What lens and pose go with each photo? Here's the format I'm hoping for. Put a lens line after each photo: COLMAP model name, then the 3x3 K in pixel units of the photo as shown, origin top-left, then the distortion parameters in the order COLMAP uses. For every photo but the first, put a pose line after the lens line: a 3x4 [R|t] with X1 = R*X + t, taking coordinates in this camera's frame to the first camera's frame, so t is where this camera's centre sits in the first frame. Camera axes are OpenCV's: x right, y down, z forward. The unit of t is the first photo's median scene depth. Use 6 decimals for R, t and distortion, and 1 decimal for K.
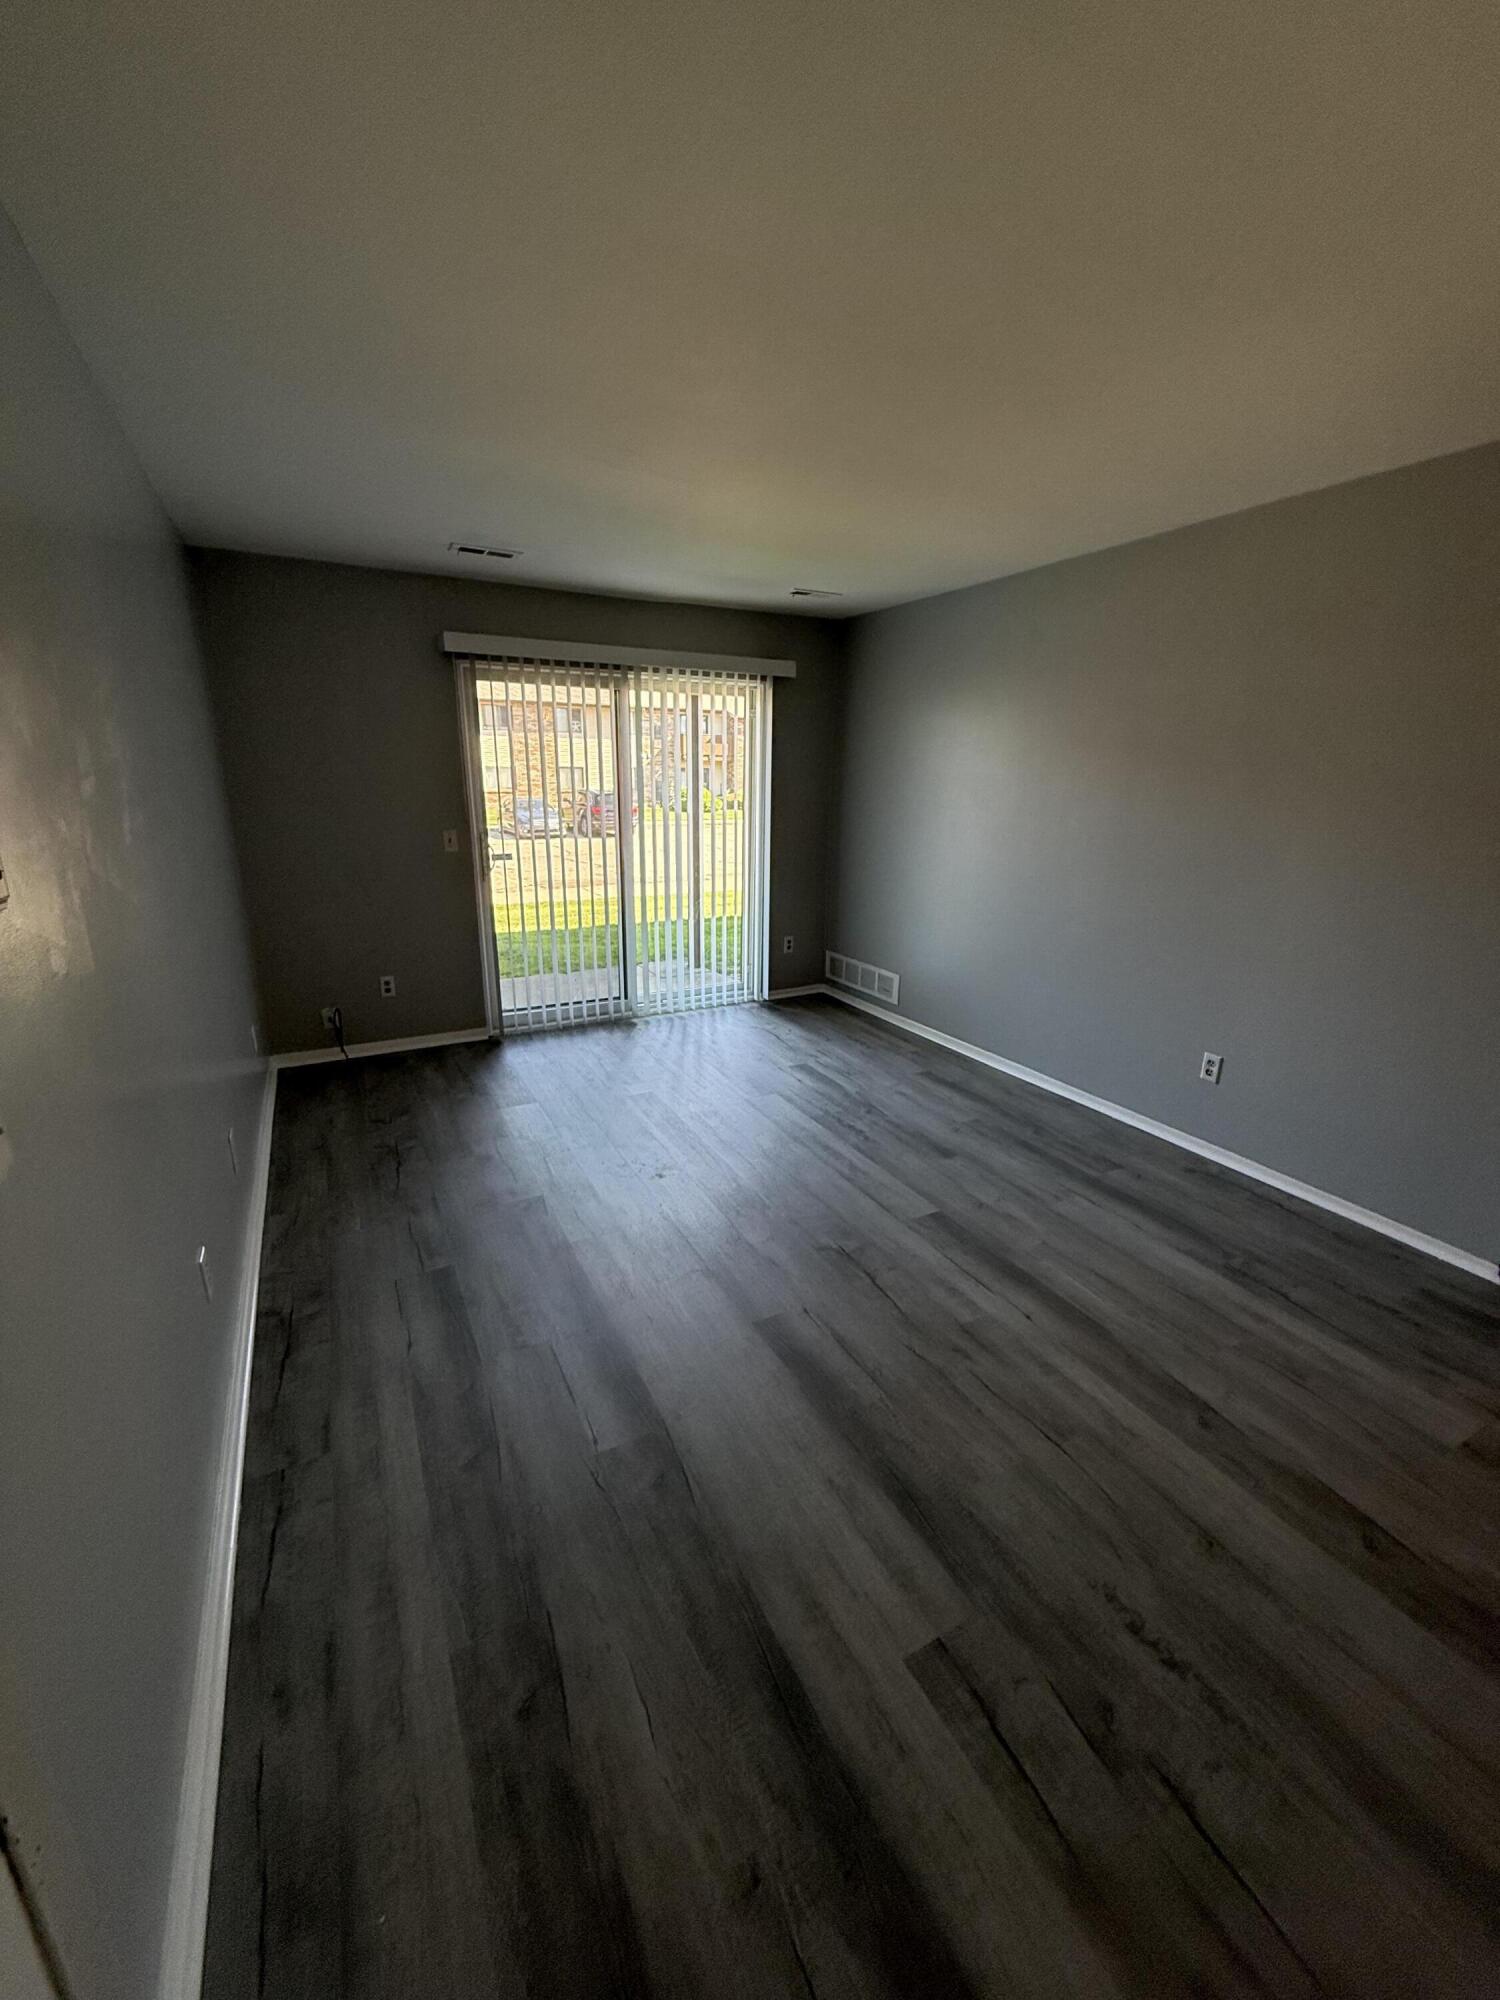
lens RADIAL K [[794.8, 0, 750.0], [0, 794.8, 1000.0], [0, 0, 1]] dist [0.001131, -0.000685]
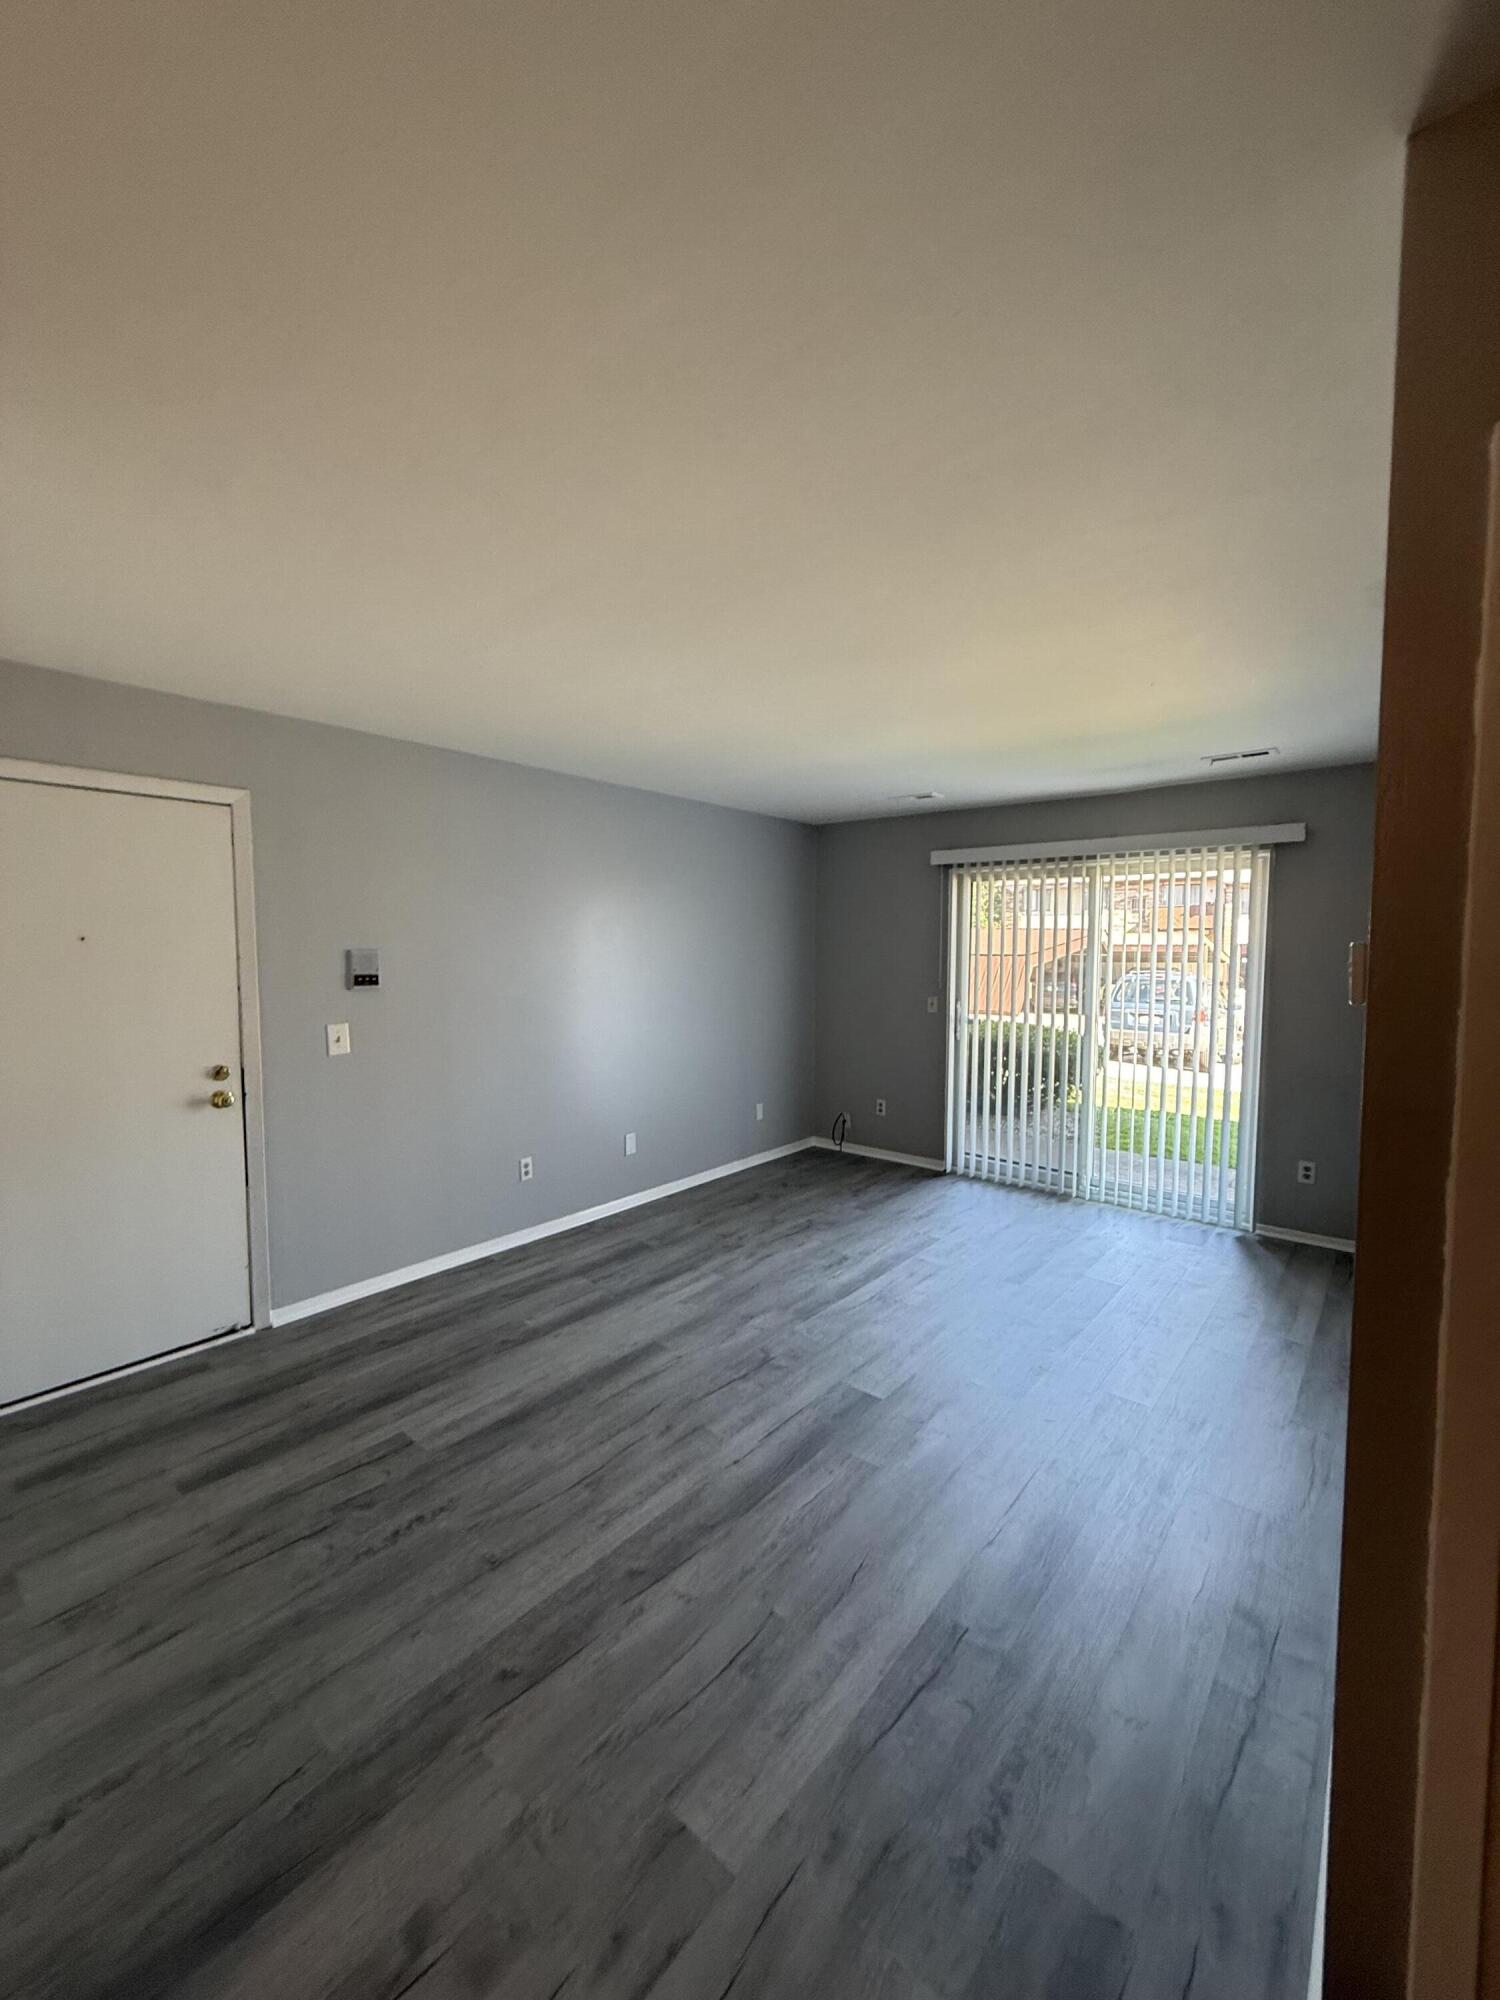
lens RADIAL K [[794.8, 0, 750.0], [0, 794.8, 1000.0], [0, 0, 1]] dist [0.001131, -0.000685]
pose [[0.378975, 0.053634, -0.923851, 1.328339], [-0.255258, 0.965648, -0.048649, -0.137907], [0.889506, 0.254258, 0.379647, 0.493727]]
